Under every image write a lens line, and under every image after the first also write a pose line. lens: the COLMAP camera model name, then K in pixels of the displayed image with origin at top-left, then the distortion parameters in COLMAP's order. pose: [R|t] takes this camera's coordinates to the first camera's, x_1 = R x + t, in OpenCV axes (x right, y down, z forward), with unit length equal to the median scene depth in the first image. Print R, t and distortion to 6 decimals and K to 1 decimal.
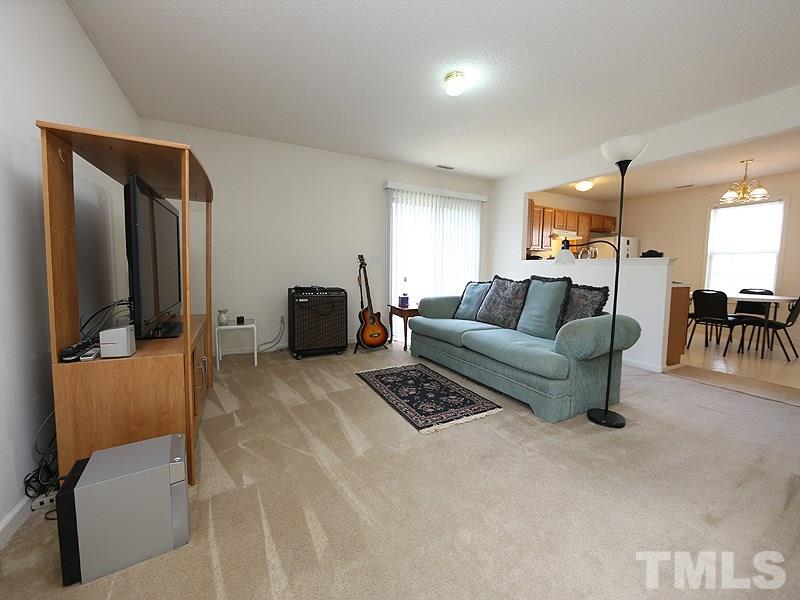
lens RADIAL K [[319.9, 0, 397.2], [0, 319.9, 294.4], [0, 0, 1]] dist [-0.001304, 0.000436]
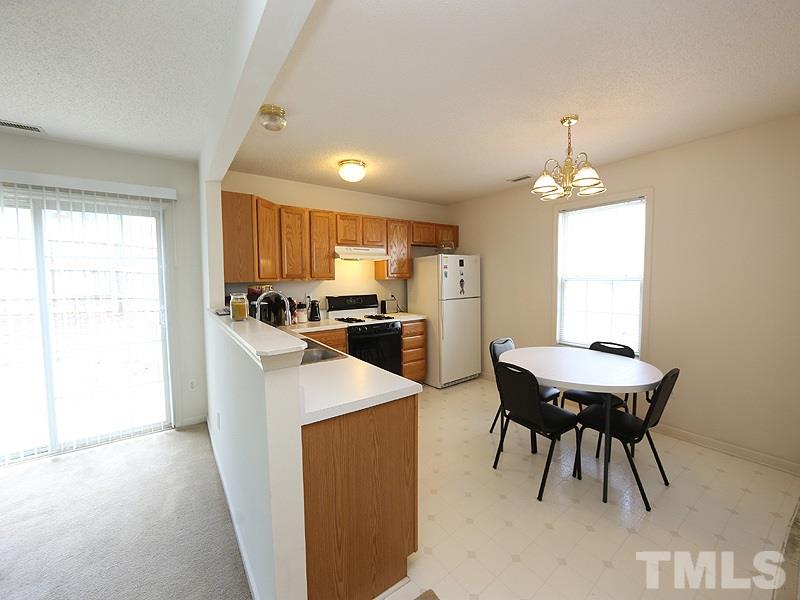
lens RADIAL K [[319.9, 0, 397.2], [0, 319.9, 294.4], [0, 0, 1]] dist [-0.001304, 0.000436]
pose [[0.990931, -0.033038, 0.130245, 0.539861], [0.036974, 0.998926, -0.027921, -0.088727], [-0.129183, 0.032484, 0.991089, 0.377412]]
